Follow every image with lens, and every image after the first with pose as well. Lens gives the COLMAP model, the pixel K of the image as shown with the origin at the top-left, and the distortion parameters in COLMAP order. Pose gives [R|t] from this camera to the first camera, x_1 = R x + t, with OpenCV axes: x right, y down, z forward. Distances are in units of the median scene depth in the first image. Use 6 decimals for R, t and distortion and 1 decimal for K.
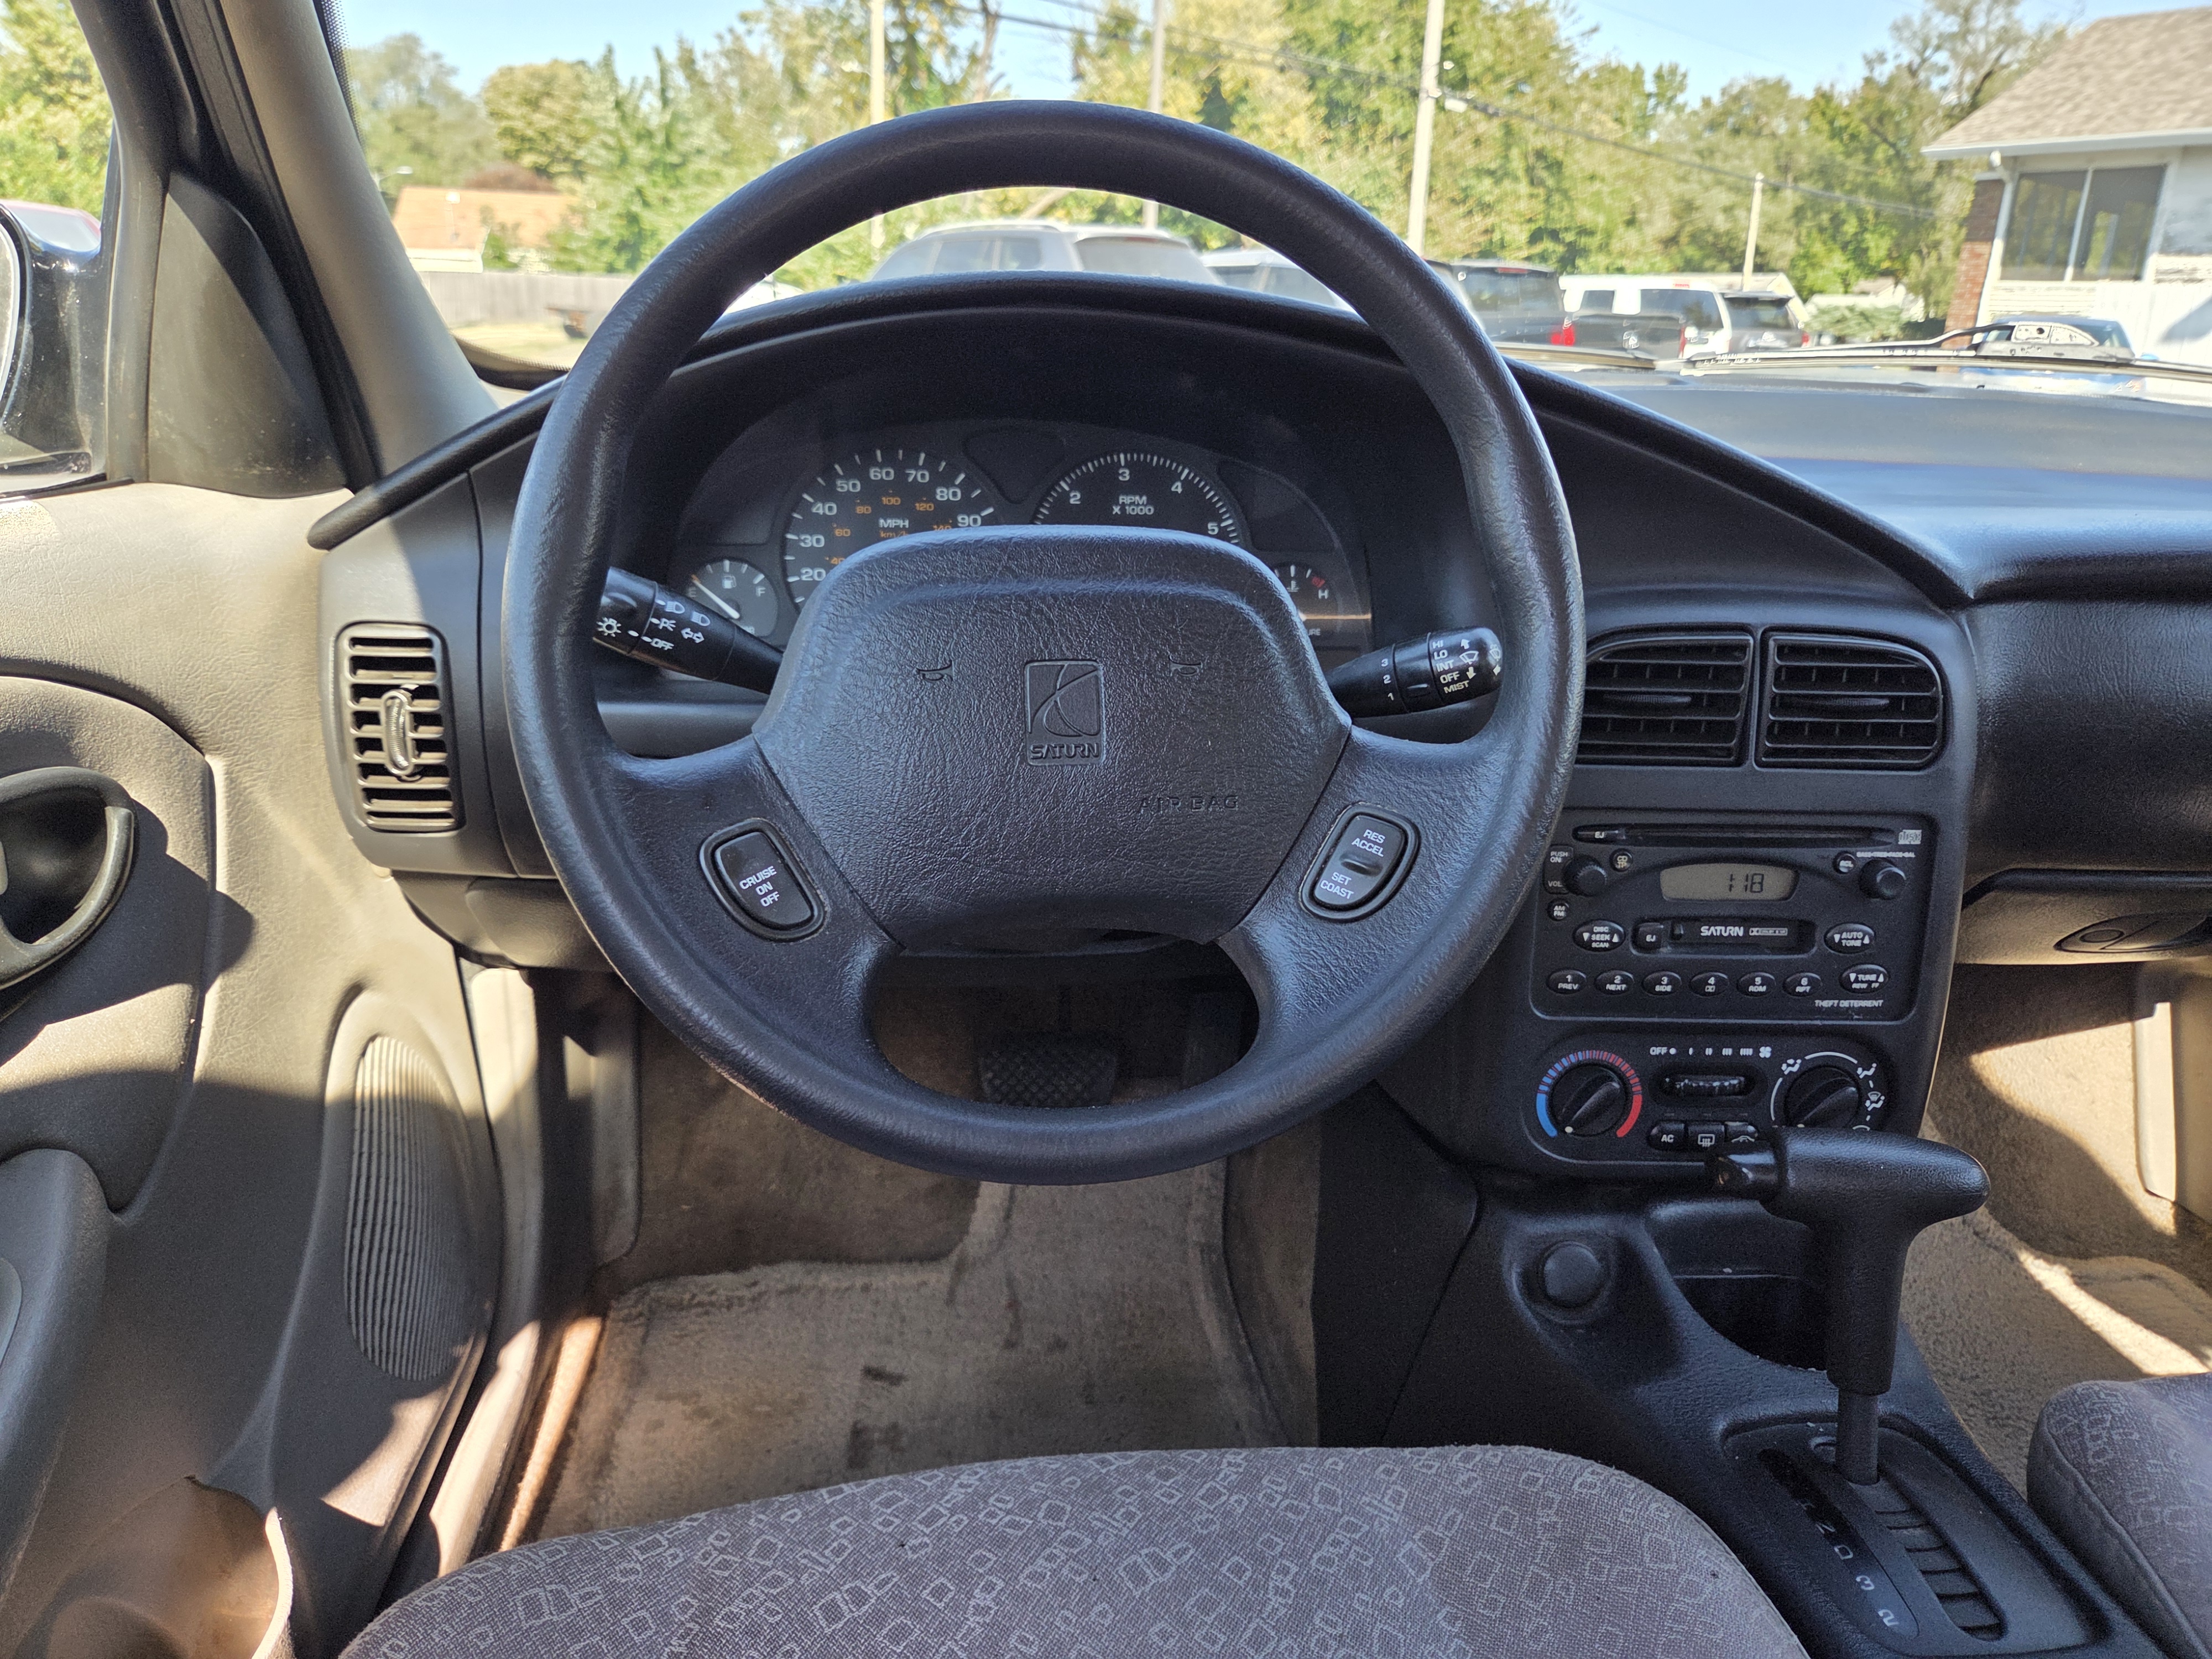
lens RADIAL K [[1507.1, 0, 1147.0], [0, 1507.1, 819.3], [0, 0, 1]] dist [0.035872, -0.037514]
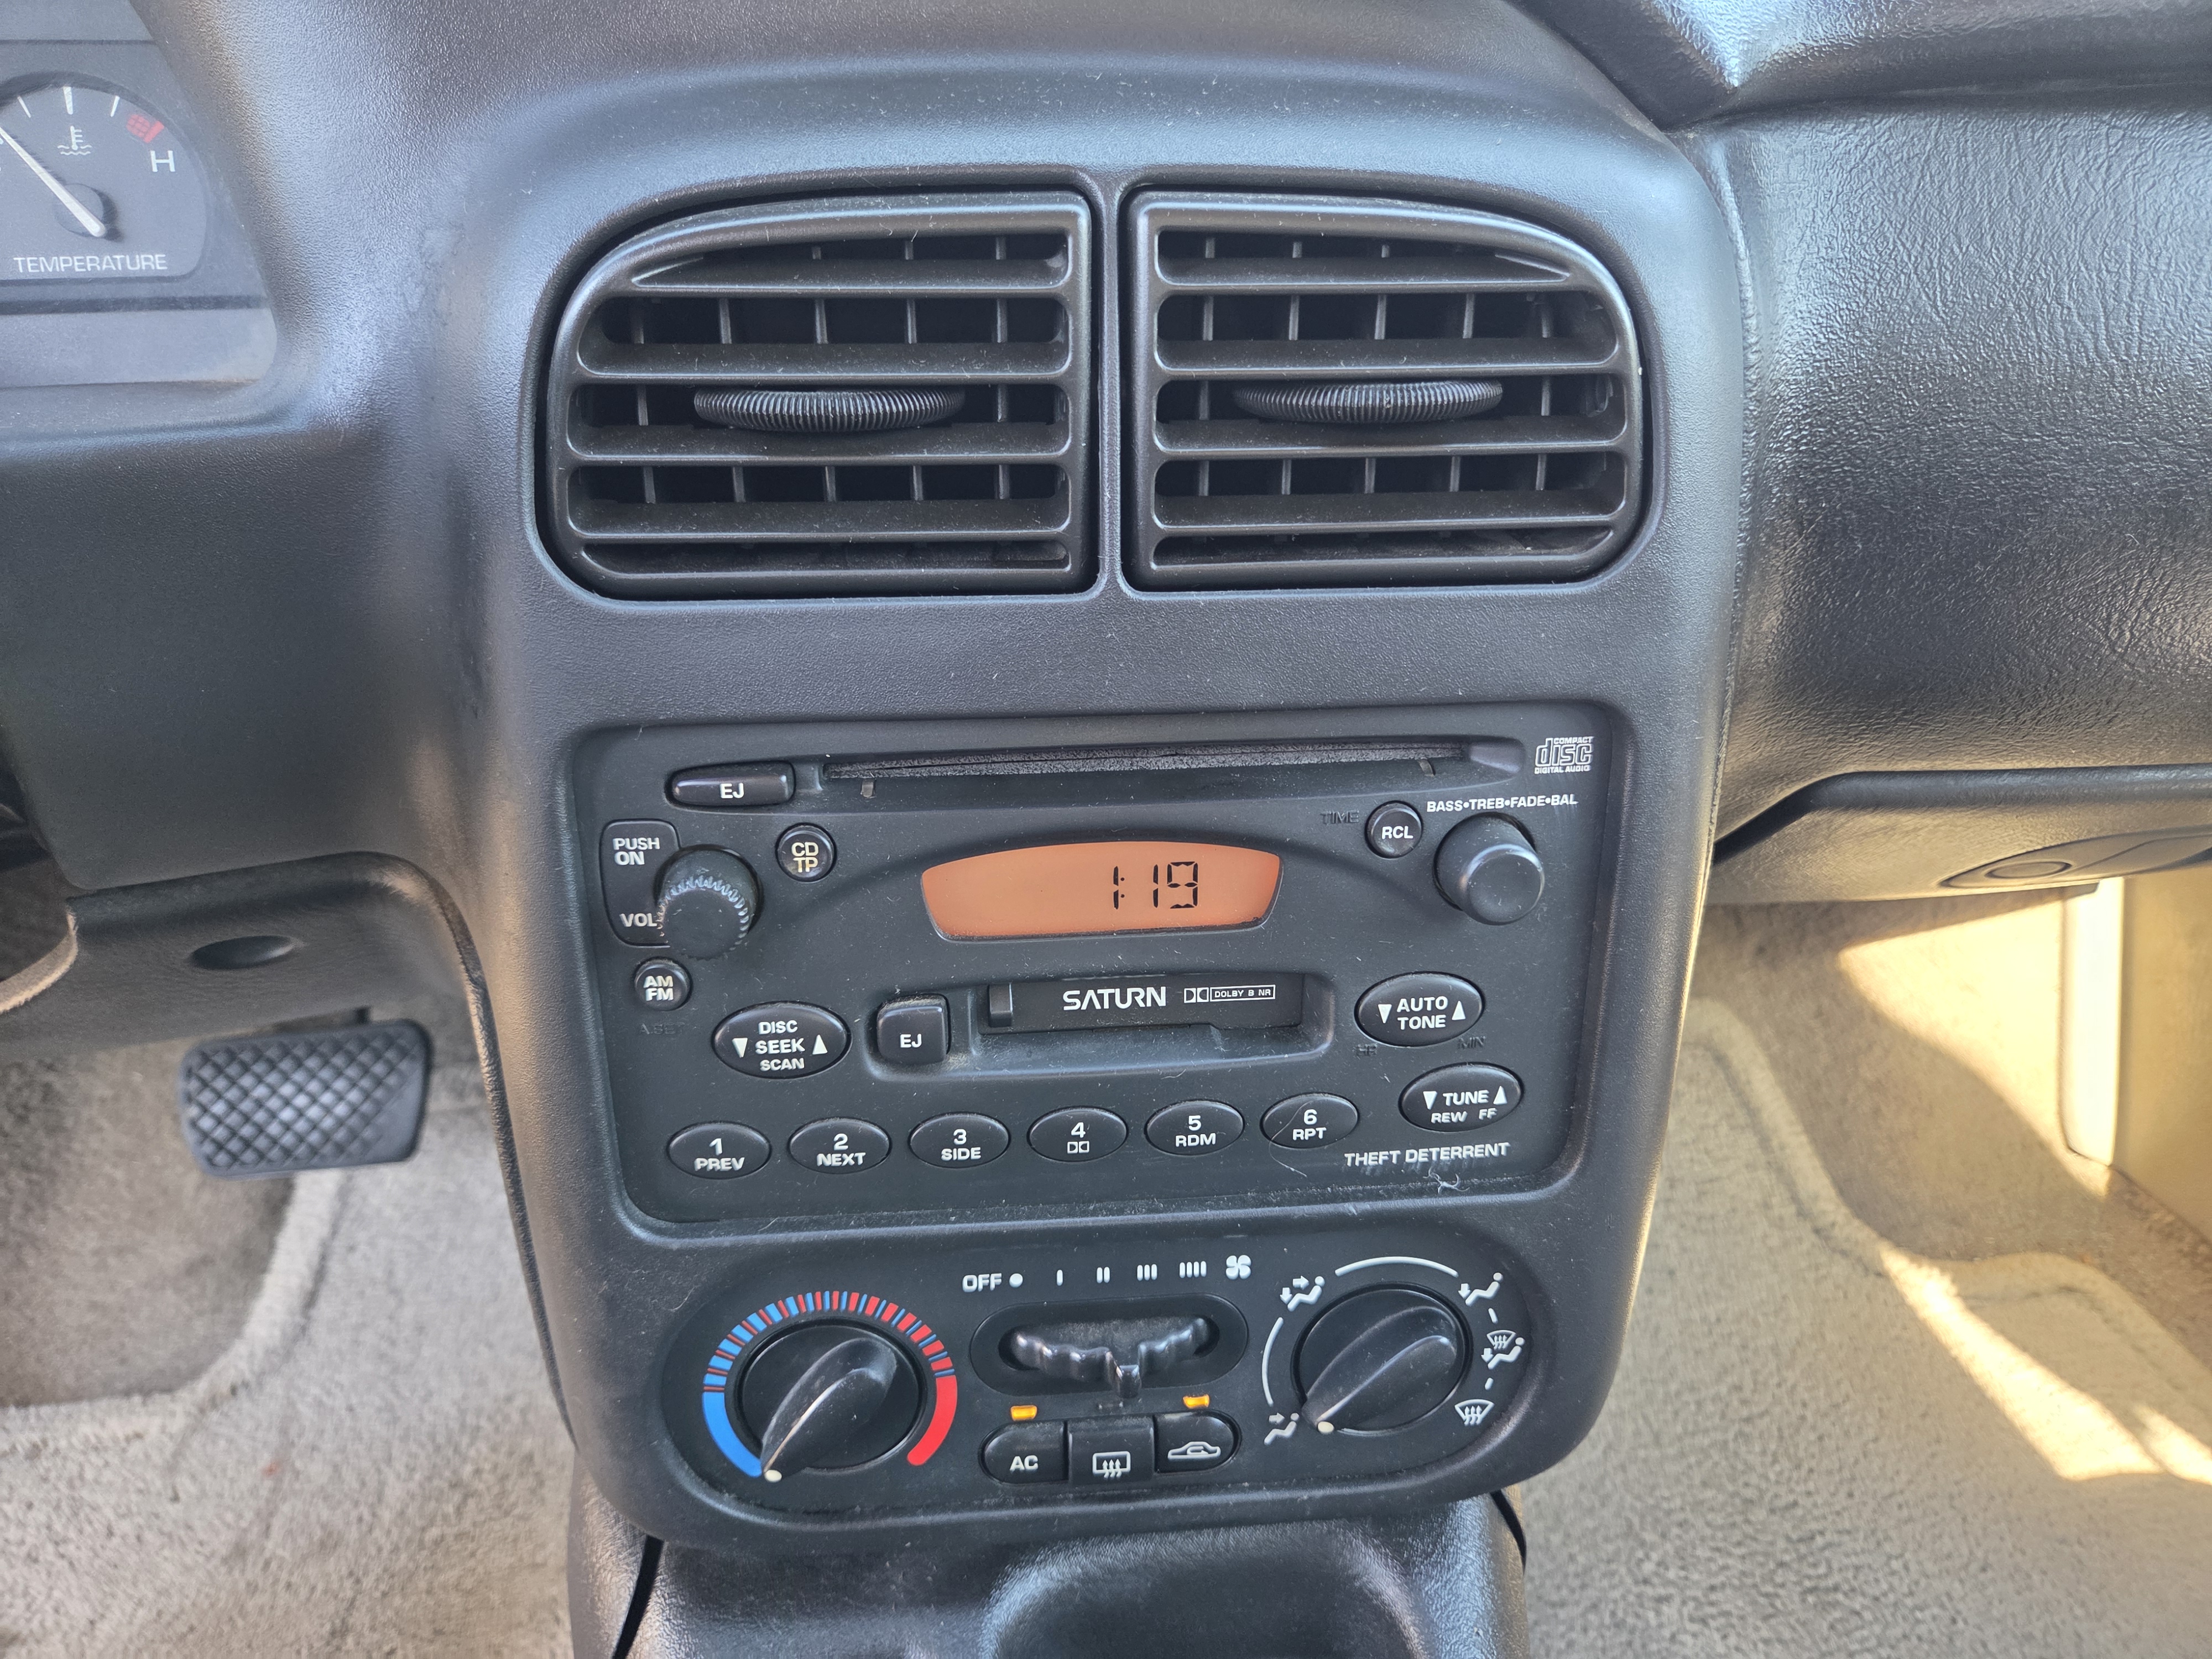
lens RADIAL K [[1507.1, 0, 1147.0], [0, 1507.1, 819.3], [0, 0, 1]] dist [0.035872, -0.037514]
pose [[0.998336, -0.043833, 0.037458, 0.376322], [0.037371, 0.986643, 0.158553, -0.036219], [-0.043907, -0.156889, 0.986640, 0.614092]]
